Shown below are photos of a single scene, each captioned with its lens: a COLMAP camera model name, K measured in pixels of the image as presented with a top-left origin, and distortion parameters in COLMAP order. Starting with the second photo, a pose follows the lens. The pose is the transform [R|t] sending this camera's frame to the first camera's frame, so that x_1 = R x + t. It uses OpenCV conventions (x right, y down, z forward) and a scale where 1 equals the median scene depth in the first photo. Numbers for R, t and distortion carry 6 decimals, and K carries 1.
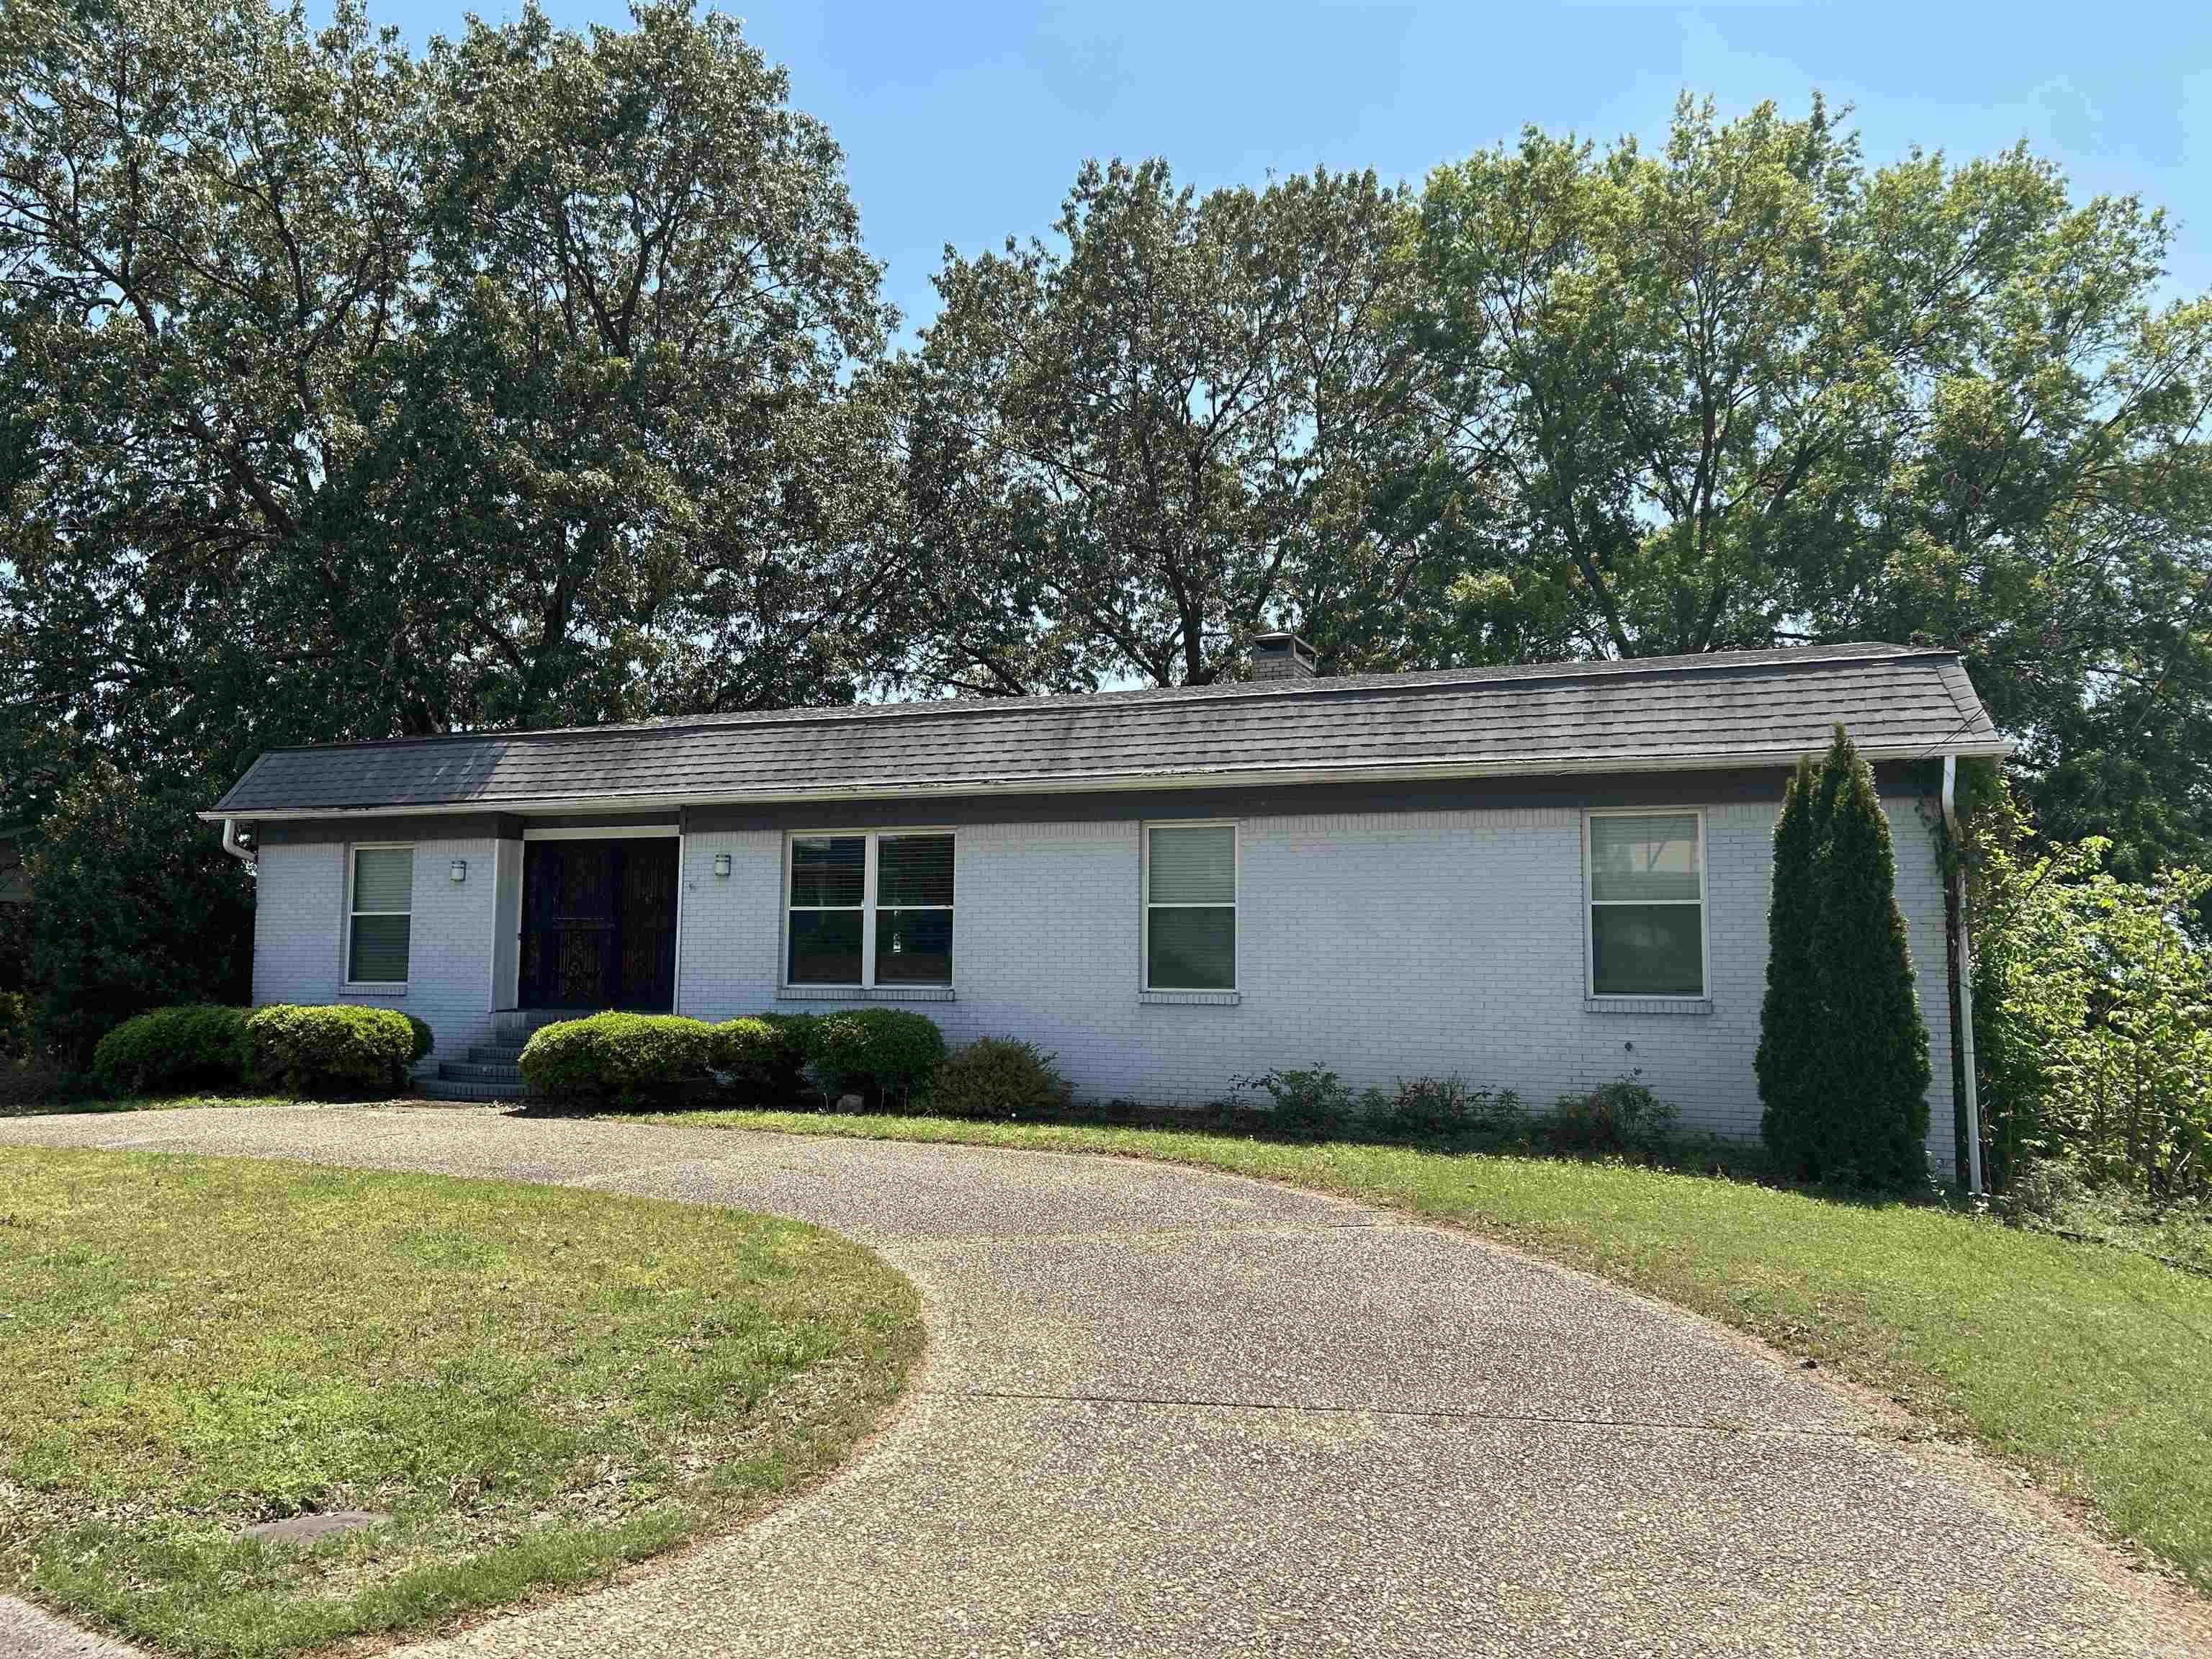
lens RADIAL K [[1683.3, 0, 1107.7], [0, 1683.3, 828.8], [0, 0, 1]] dist [0.031511, -0.015444]
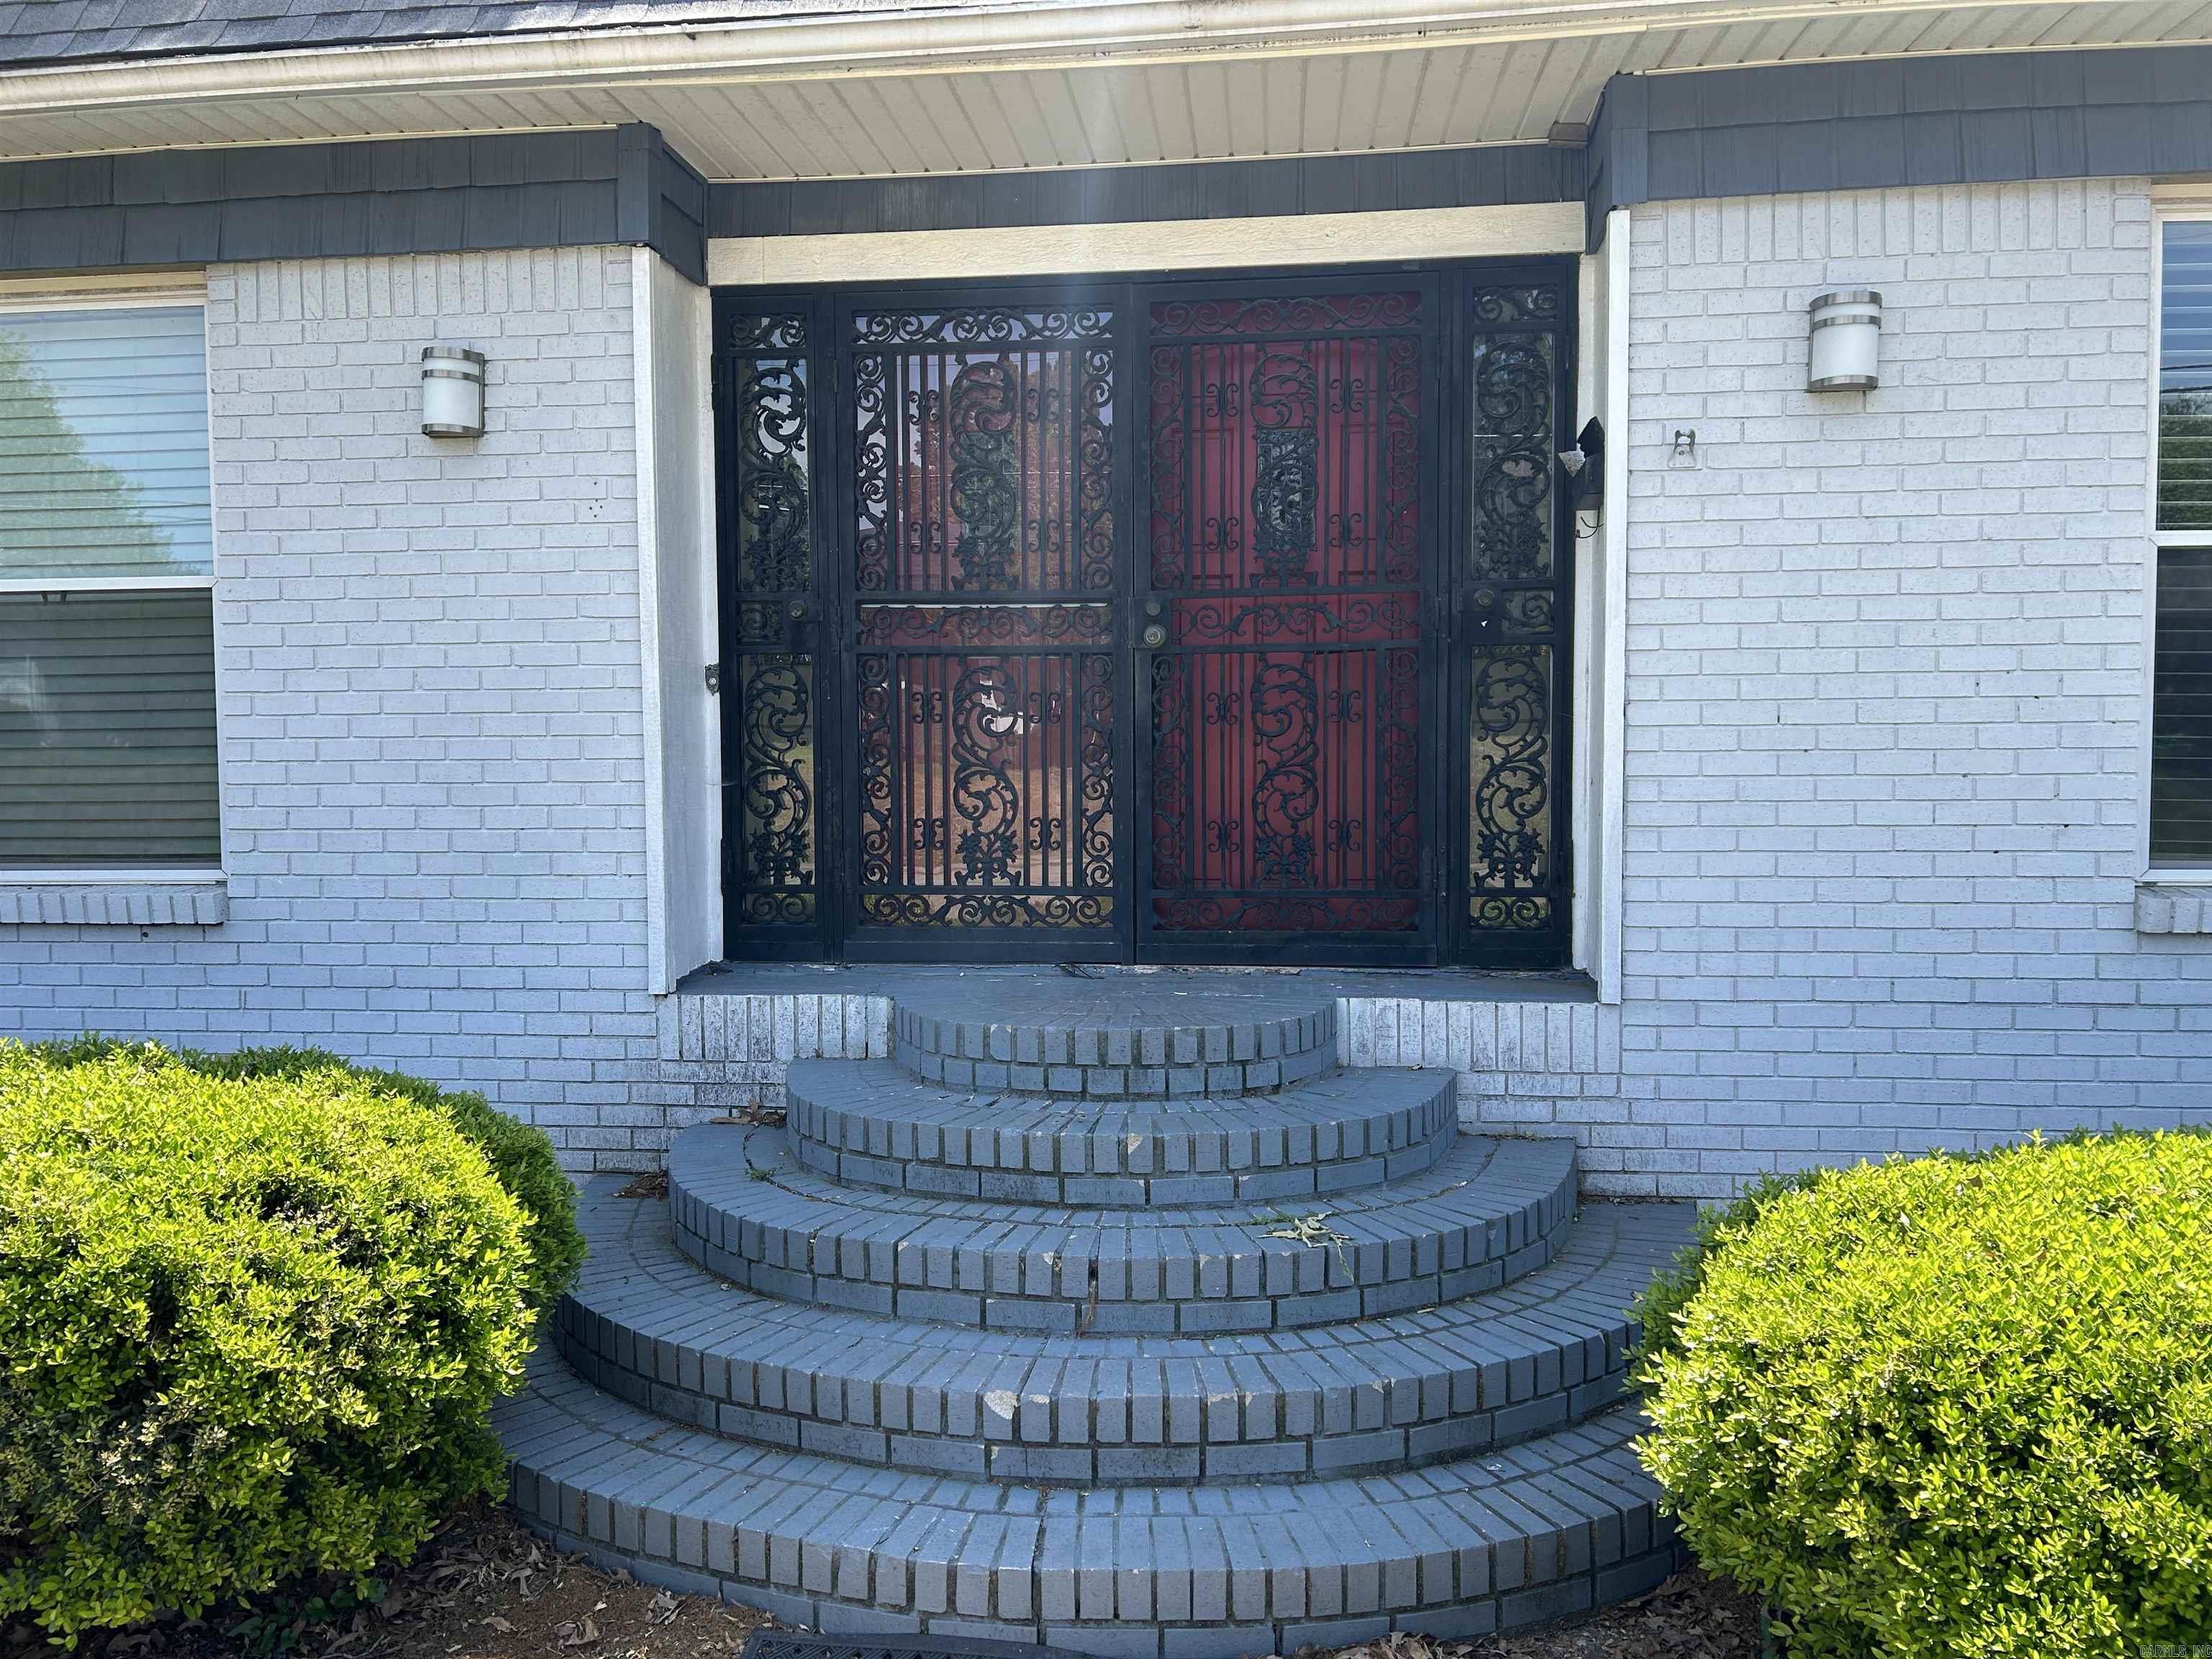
lens RADIAL K [[1683.3, 0, 1103.9], [0, 1683.3, 829.0], [0, 0, 1]] dist [0.031511, -0.015444]
pose [[0.962537, -0.022422, 0.270222, -0.399347], [-0.013048, 0.991590, 0.128757, 0.058712], [-0.270837, -0.127459, 0.954150, 0.826031]]
